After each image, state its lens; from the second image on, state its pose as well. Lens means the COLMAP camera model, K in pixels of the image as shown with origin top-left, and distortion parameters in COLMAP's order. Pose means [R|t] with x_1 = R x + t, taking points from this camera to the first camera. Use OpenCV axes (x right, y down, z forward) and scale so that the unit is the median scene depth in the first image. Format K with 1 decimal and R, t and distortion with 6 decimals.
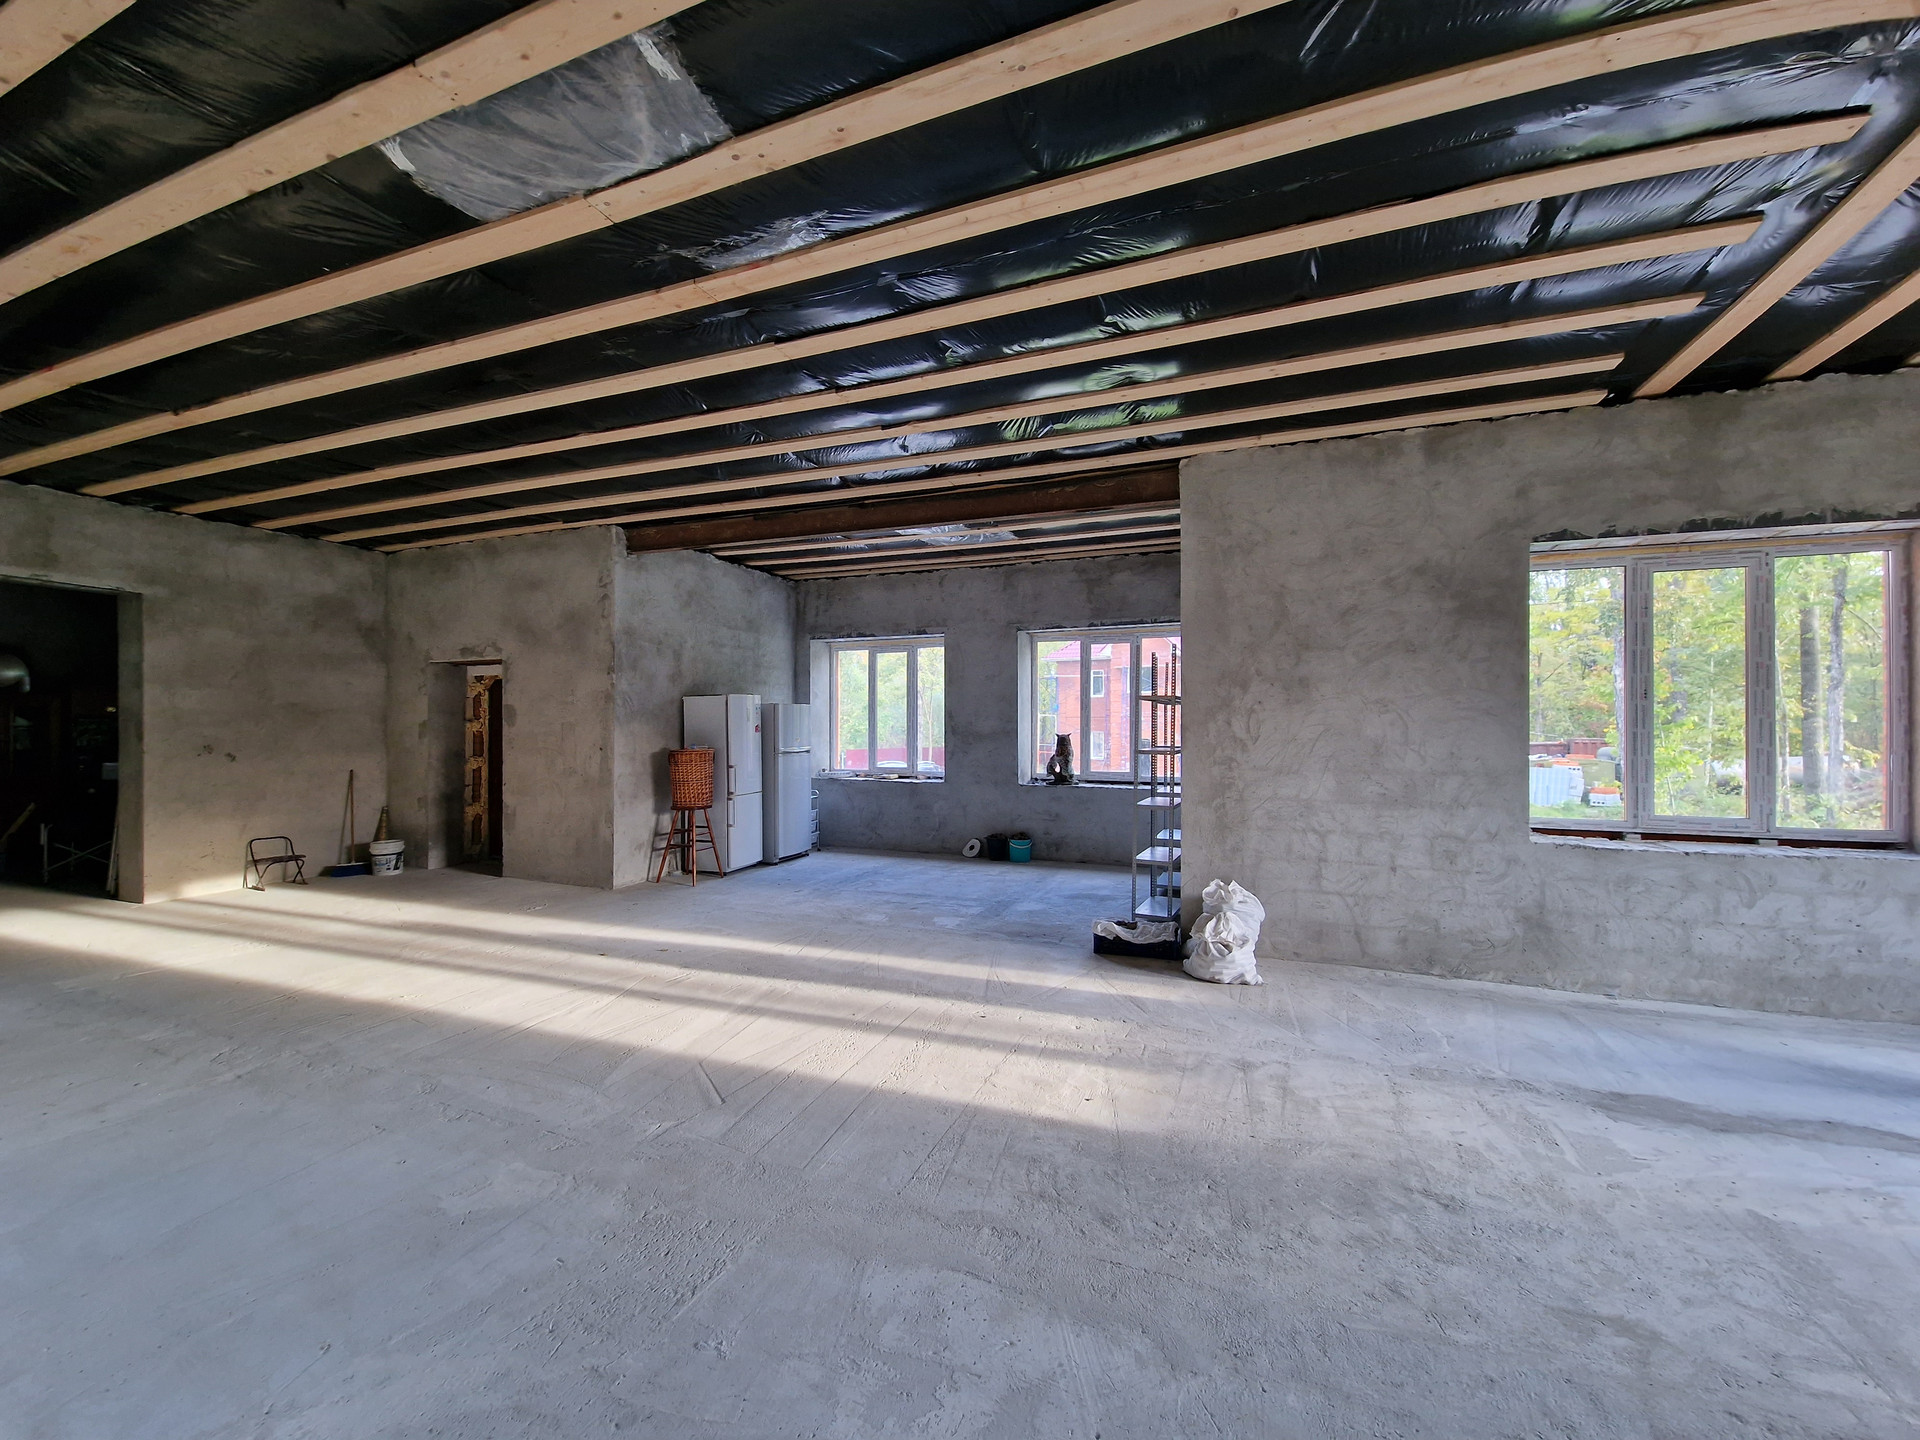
lens RADIAL K [[787.2, 0, 946.6], [0, 787.2, 721.1], [0, 0, 1]] dist [0.003899, -0.000267]
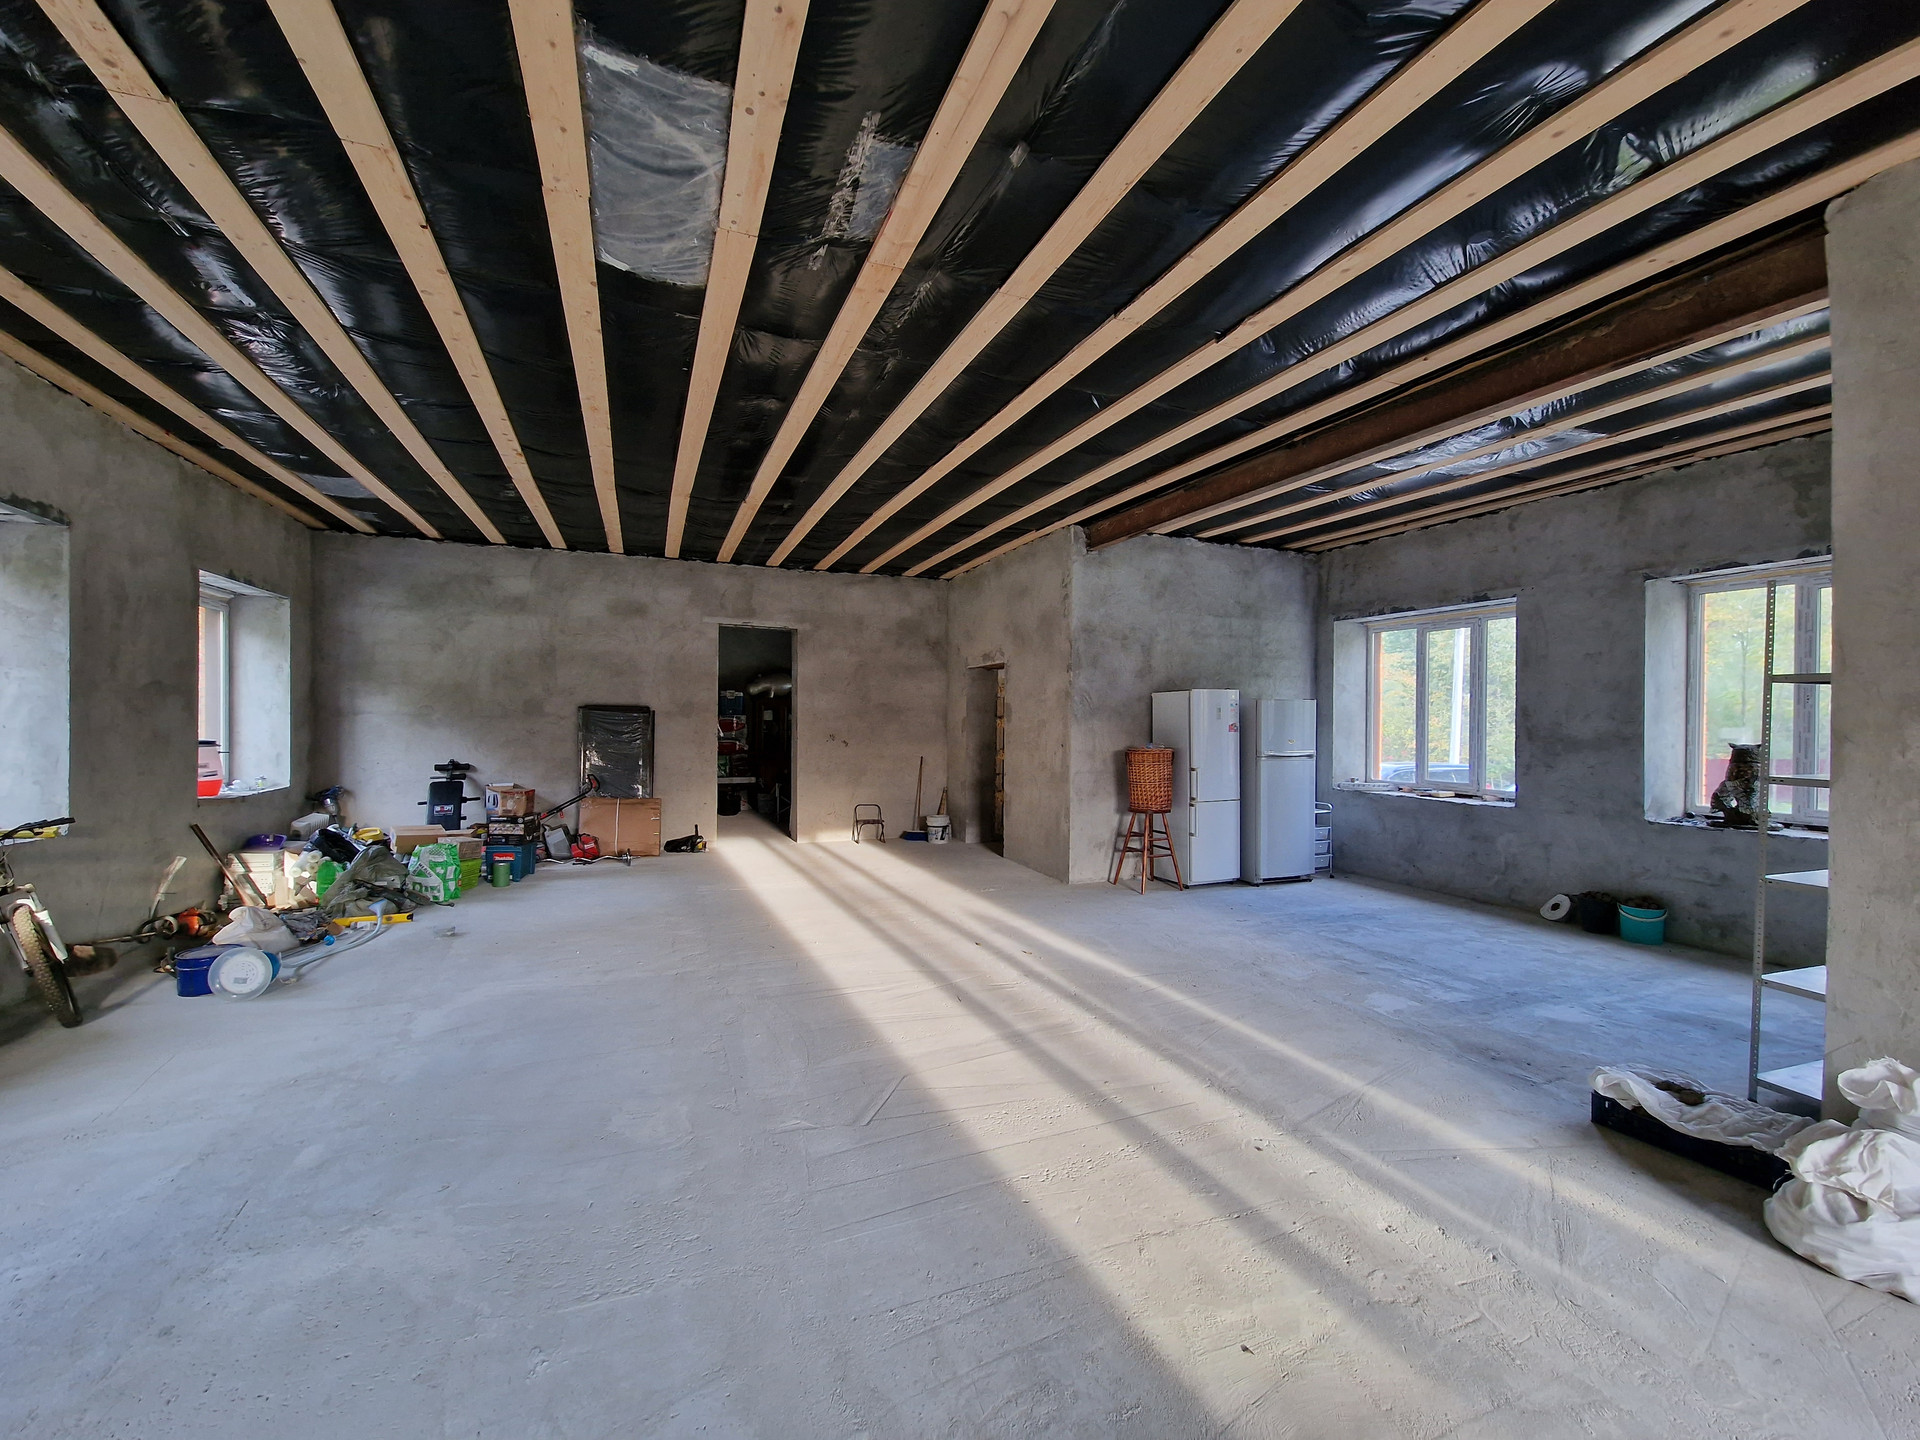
lens RADIAL K [[786.5, 0, 947.2], [0, 786.5, 721.8], [0, 0, 1]] dist [0.006612, -0.003988]
pose [[0.690893, 0.007725, -0.722916, 0.194201], [-0.005285, 0.999970, 0.005634, -0.000392], [0.722938, -0.000072, 0.690913, 0.179468]]
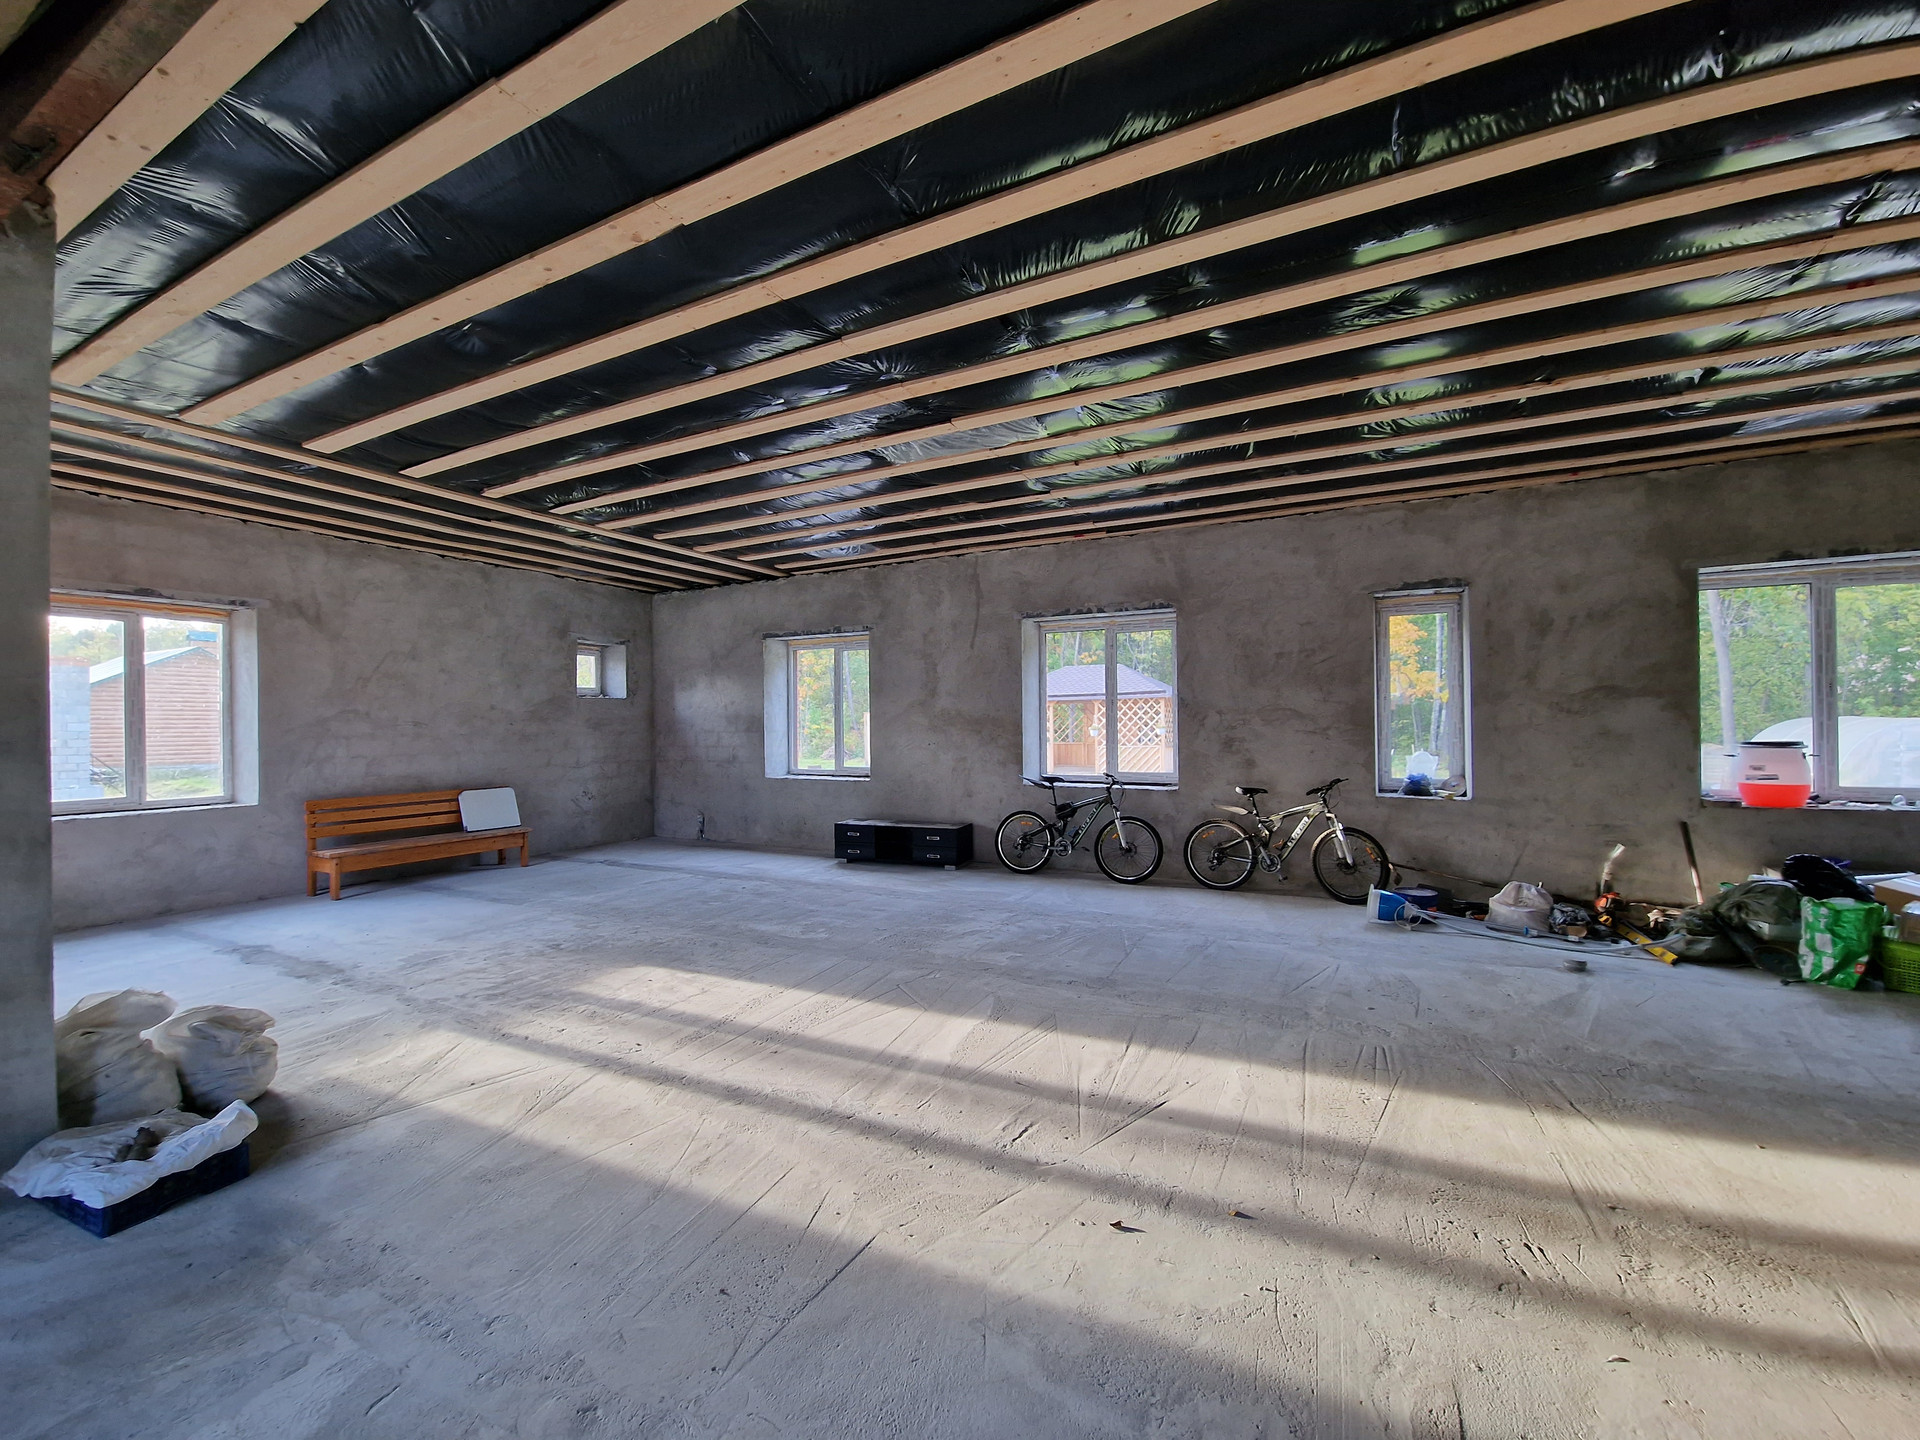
lens RADIAL K [[786.2, 0, 944.9], [0, 786.2, 720.7], [0, 0, 1]] dist [0.001749, -0.002807]
pose [[-0.995460, 0.009706, 0.094685, -0.215026], [0.008837, 0.999915, -0.009587, 0.008228], [-0.094770, -0.008707, -0.995461, 1.025868]]
